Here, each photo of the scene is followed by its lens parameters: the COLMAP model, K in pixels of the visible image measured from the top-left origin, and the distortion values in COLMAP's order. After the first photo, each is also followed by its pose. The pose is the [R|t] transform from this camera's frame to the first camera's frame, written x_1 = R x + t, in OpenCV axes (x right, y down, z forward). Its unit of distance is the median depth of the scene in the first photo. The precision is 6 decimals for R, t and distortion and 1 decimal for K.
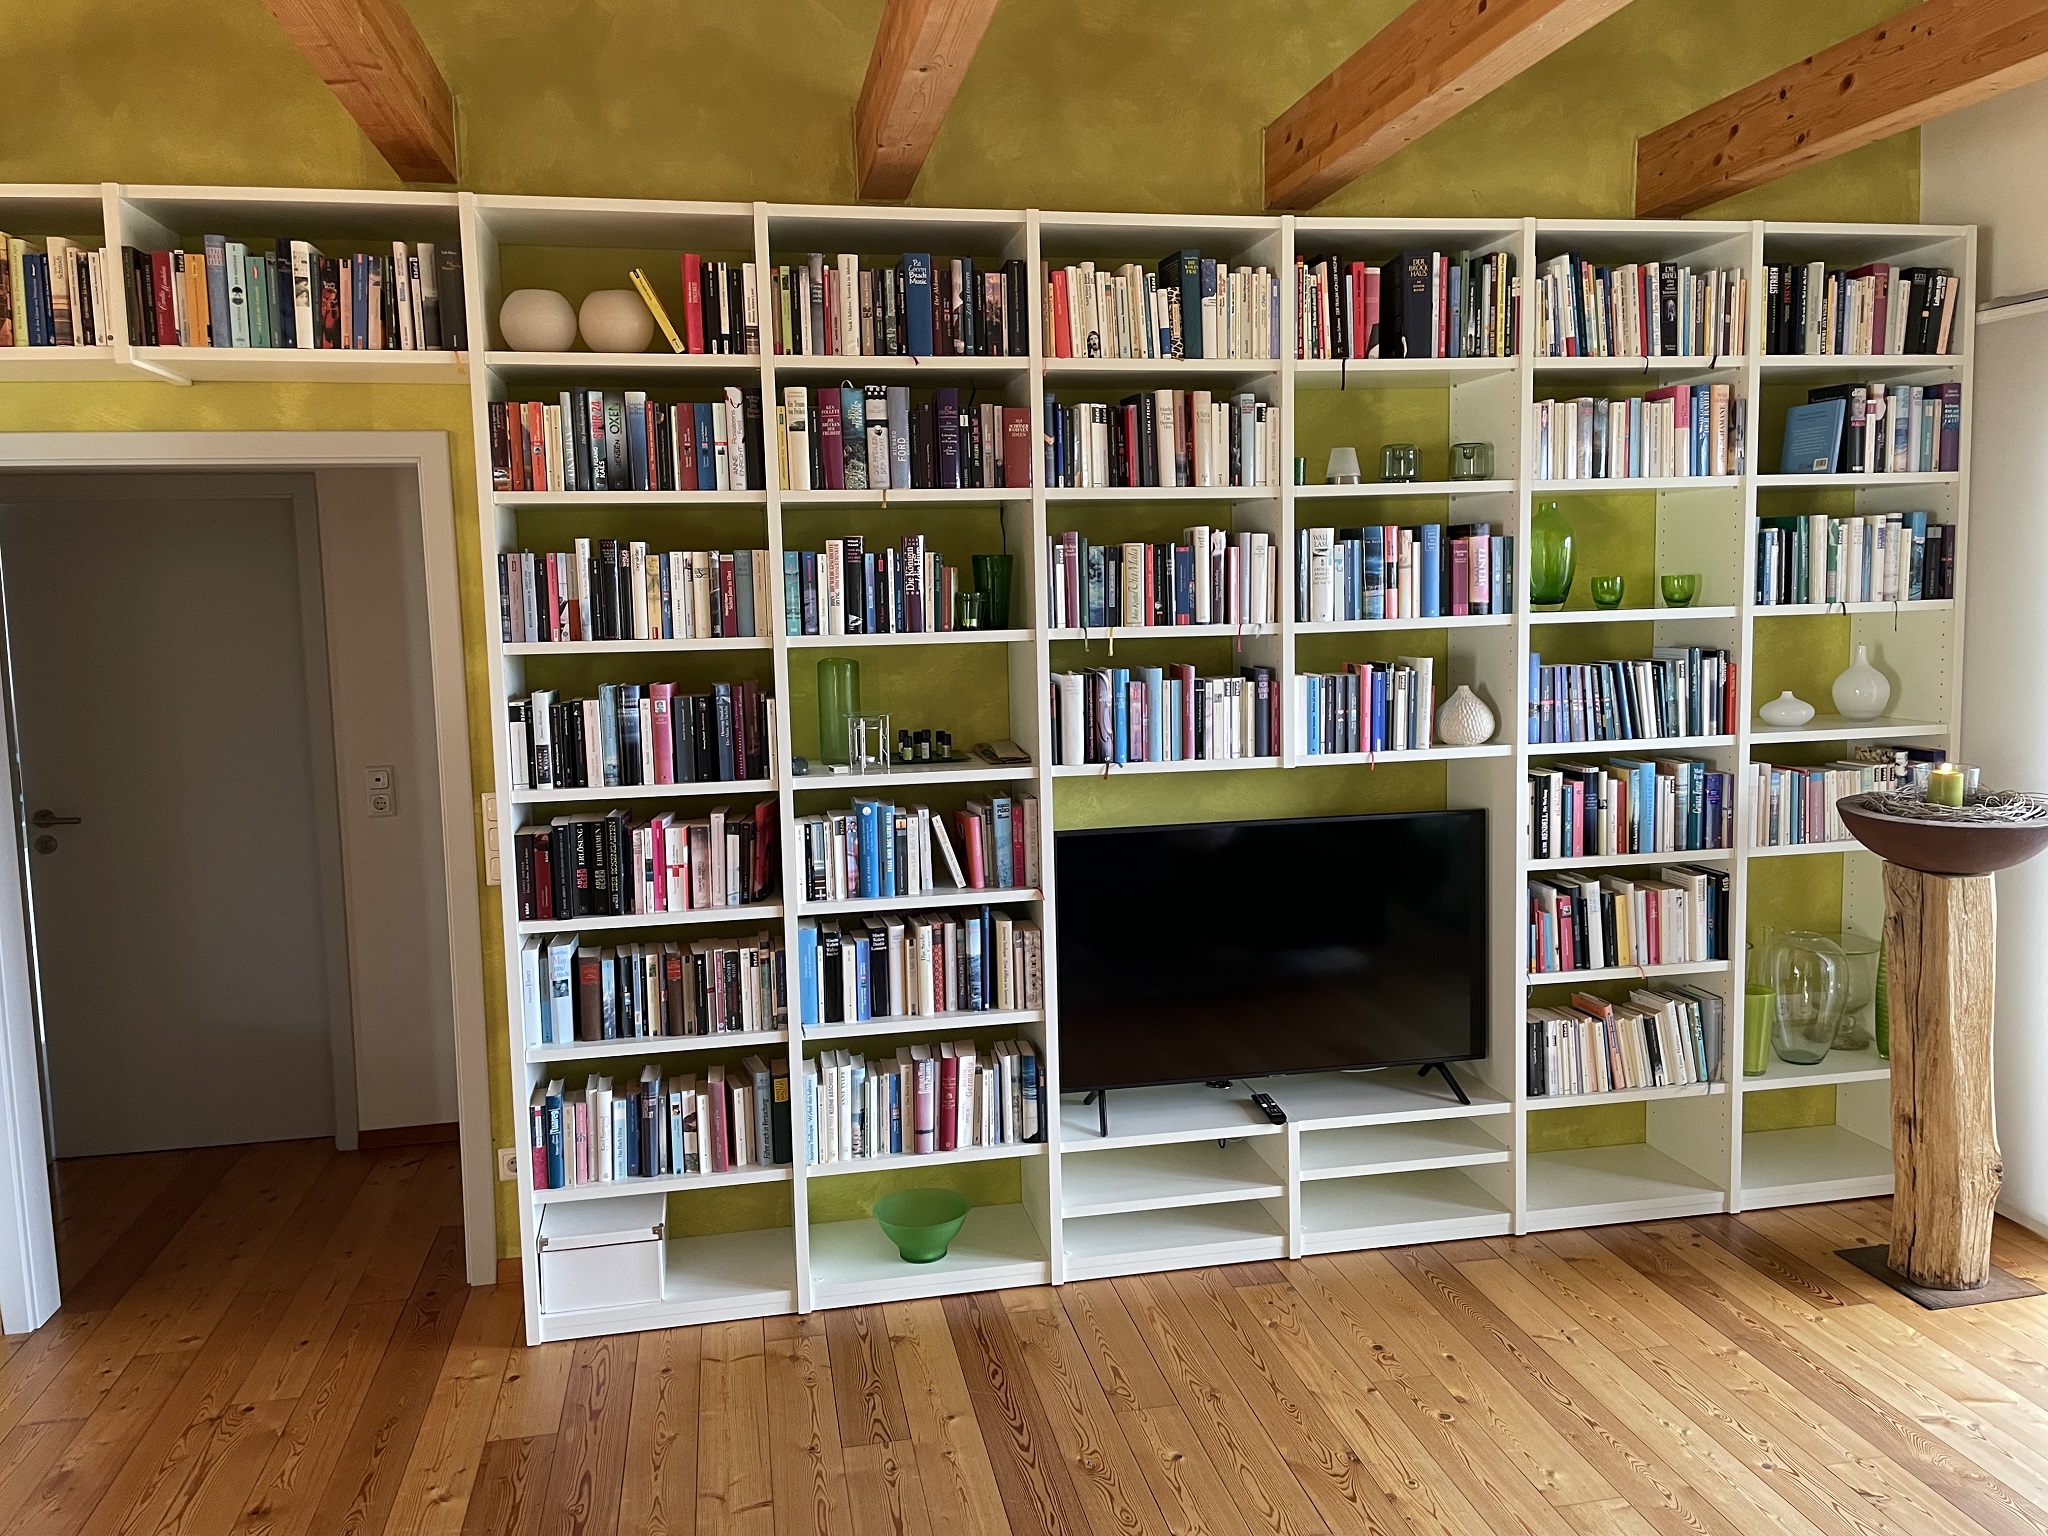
lens RADIAL K [[1565.0, 0, 1025.6], [0, 1565.0, 757.0], [0, 0, 1]] dist [0.097523, -0.127094]
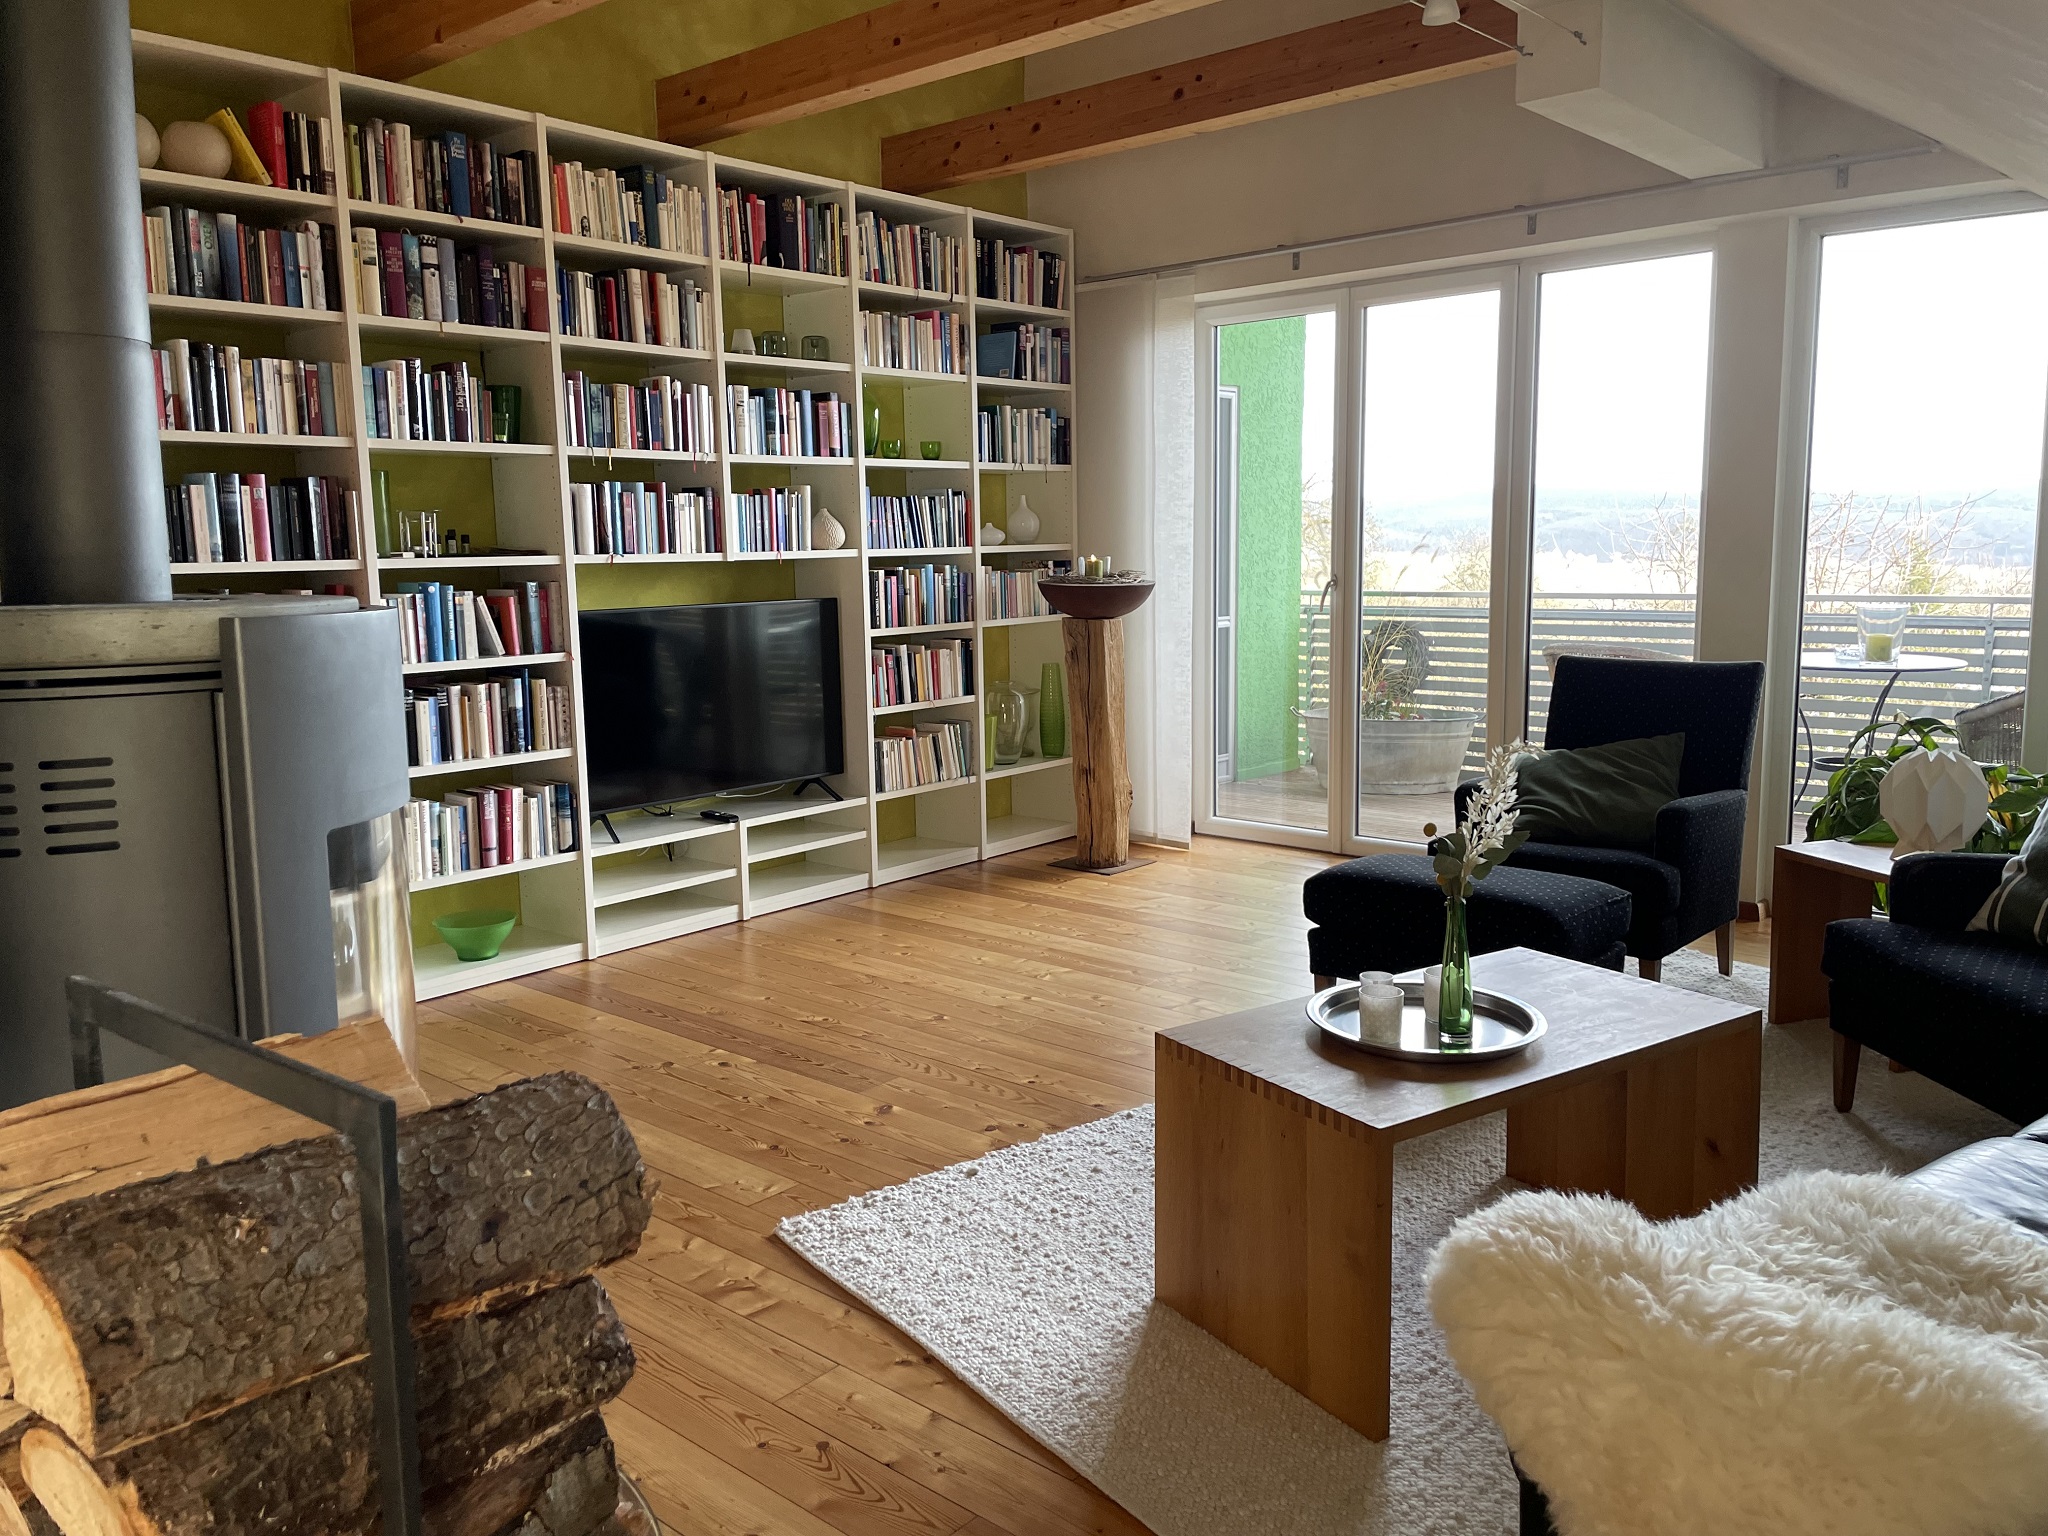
lens RADIAL K [[1565.0, 0, 1025.6], [0, 1565.0, 757.0], [0, 0, 1]] dist [0.097523, -0.127094]
pose [[0.788509, -0.073632, 0.610599, -0.487112], [0.061248, 0.997273, 0.041168, 0.138941], [-0.611965, 0.004936, 0.790869, -0.249084]]
